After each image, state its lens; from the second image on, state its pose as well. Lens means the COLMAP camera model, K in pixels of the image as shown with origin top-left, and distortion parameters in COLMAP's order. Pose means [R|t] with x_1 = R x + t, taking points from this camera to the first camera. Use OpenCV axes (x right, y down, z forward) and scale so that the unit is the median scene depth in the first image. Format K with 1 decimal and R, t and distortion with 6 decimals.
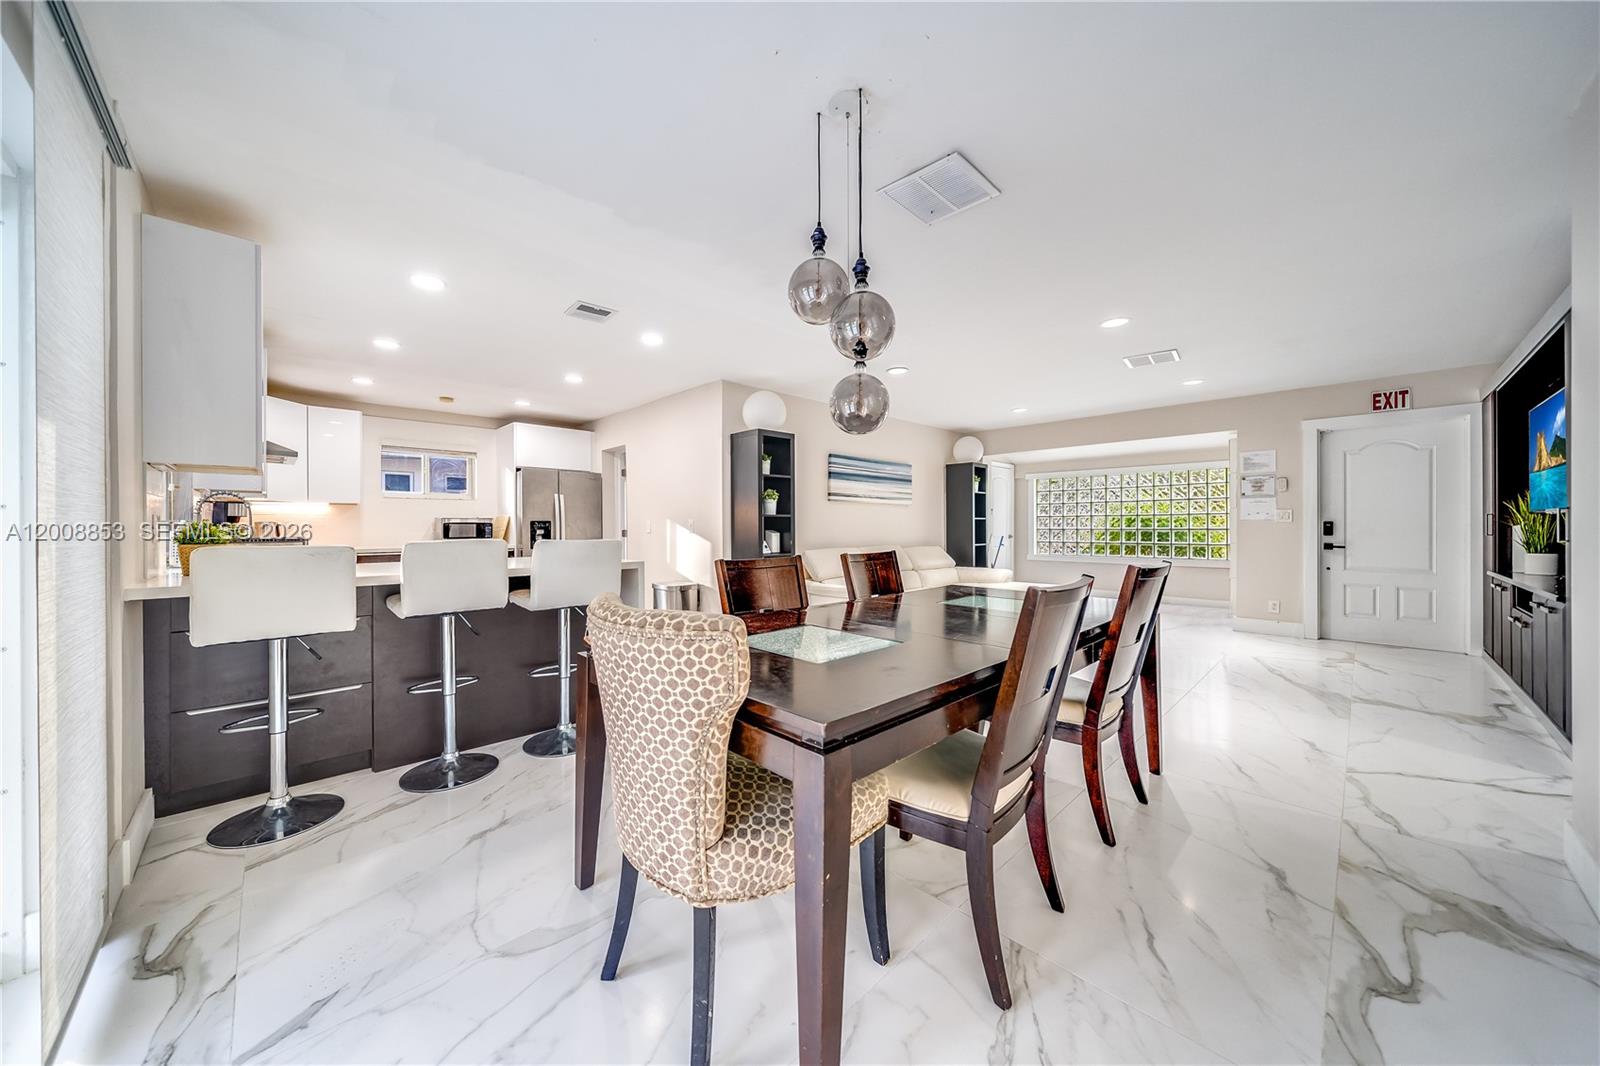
lens RADIAL K [[546.8, 0, 788.1], [0, 546.8, 526.5], [0, 0, 1]] dist [-0.002006, -0.000031]
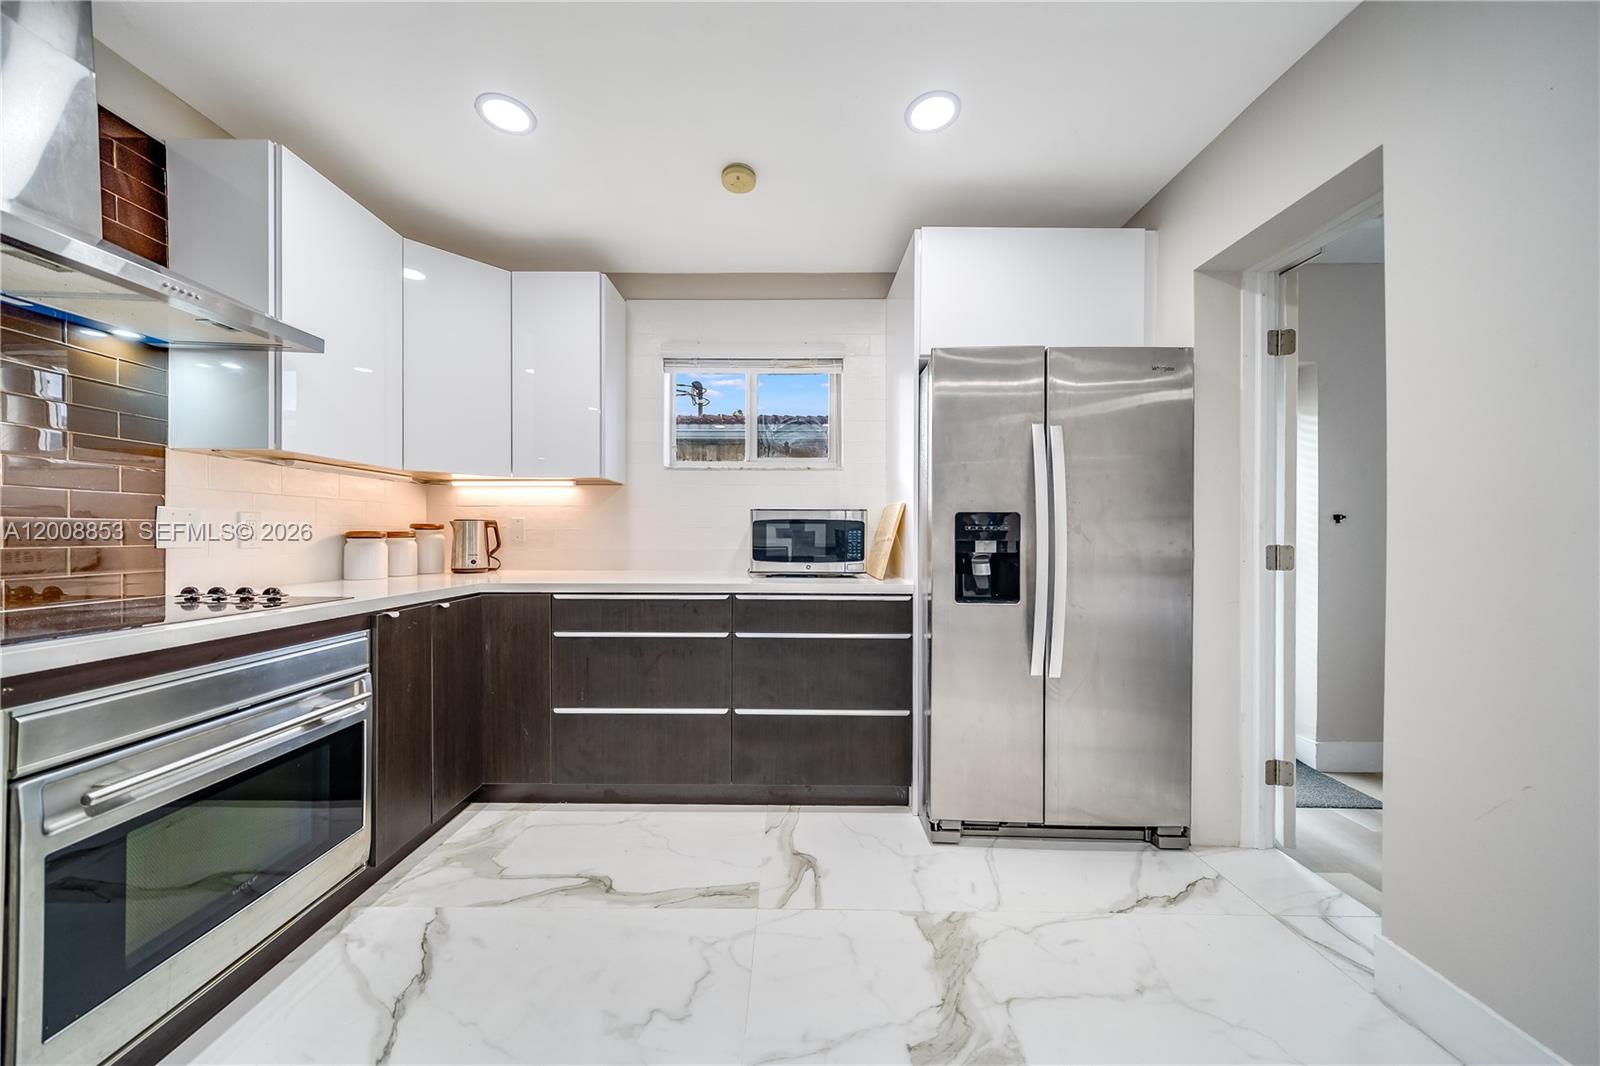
lens RADIAL K [[562.5, 0, 788.6], [0, 562.5, 540.2], [0, 0, 1]] dist [-0.005065, -0.000259]
pose [[0.719819, 0.008725, -0.694107, -0.331701], [-0.009129, 0.999954, 0.003102, 0.005706], [0.694102, 0.004103, 0.719865, 0.734487]]
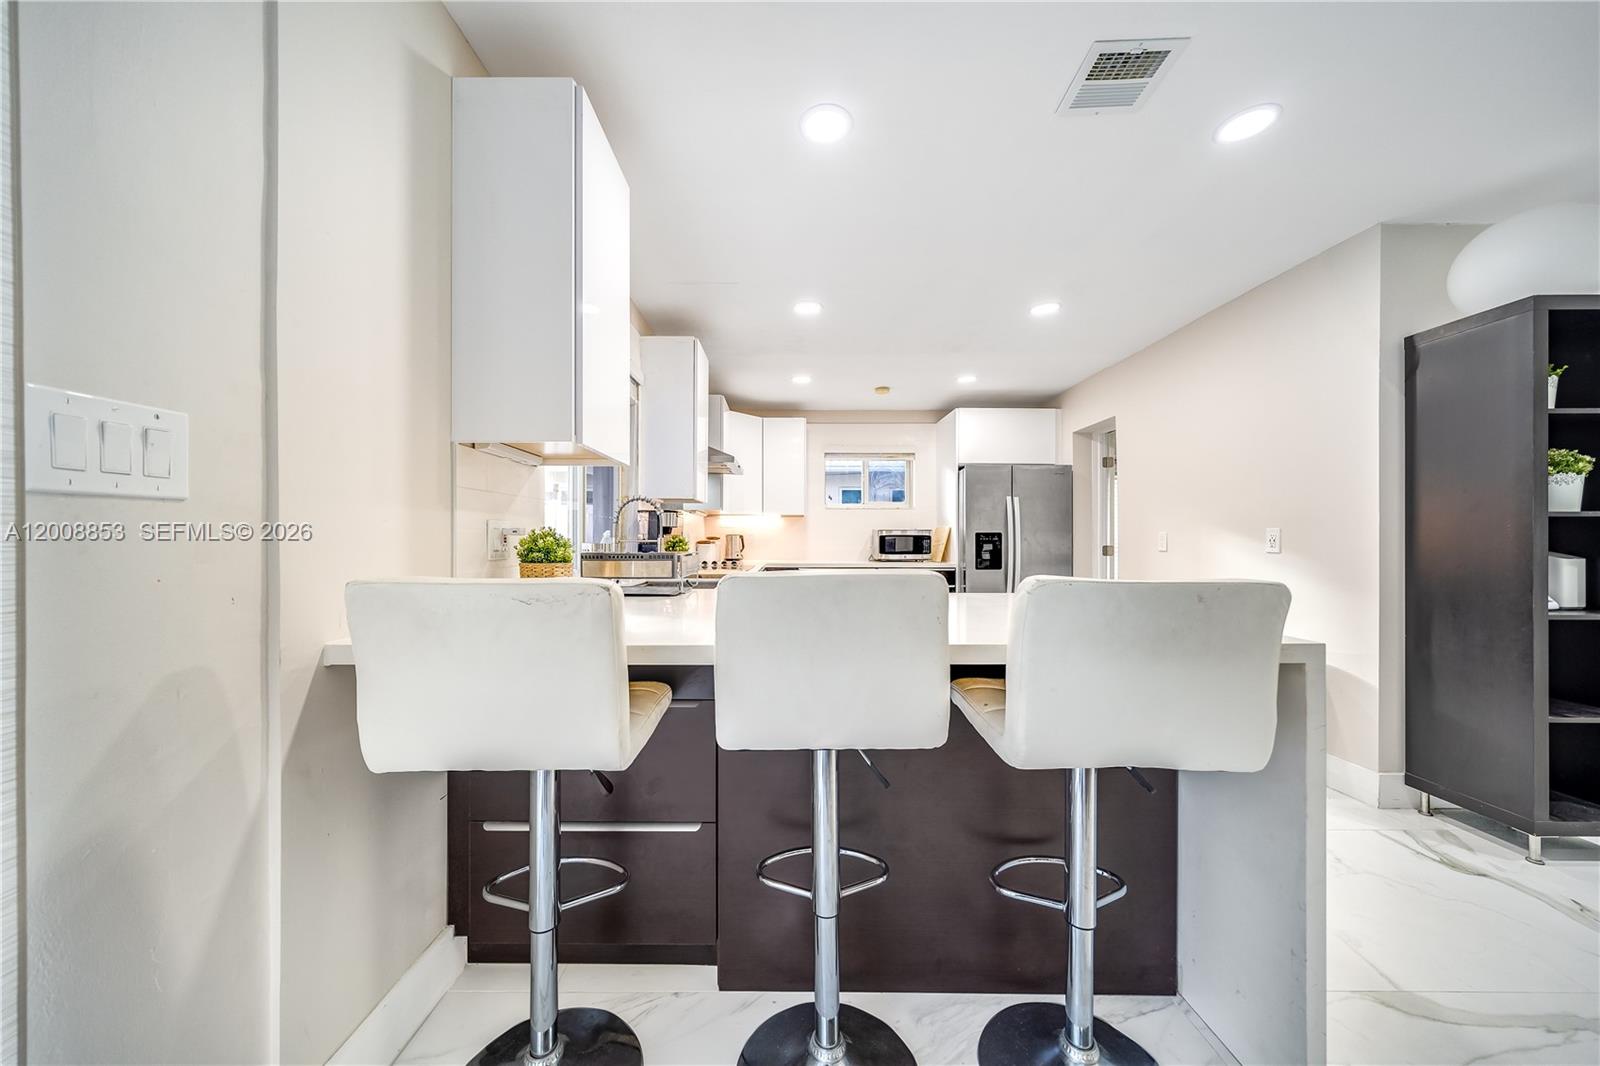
lens RADIAL K [[543.3, 0, 791.4], [0, 543.3, 539.5], [0, 0, 1]] dist [0.001630, 0.000004]
pose [[0.728217, 0.002315, -0.685342, -0.144655], [-0.004705, 0.999988, -0.001621, 0.001527], [0.685330, 0.004405, 0.728219, 0.282296]]
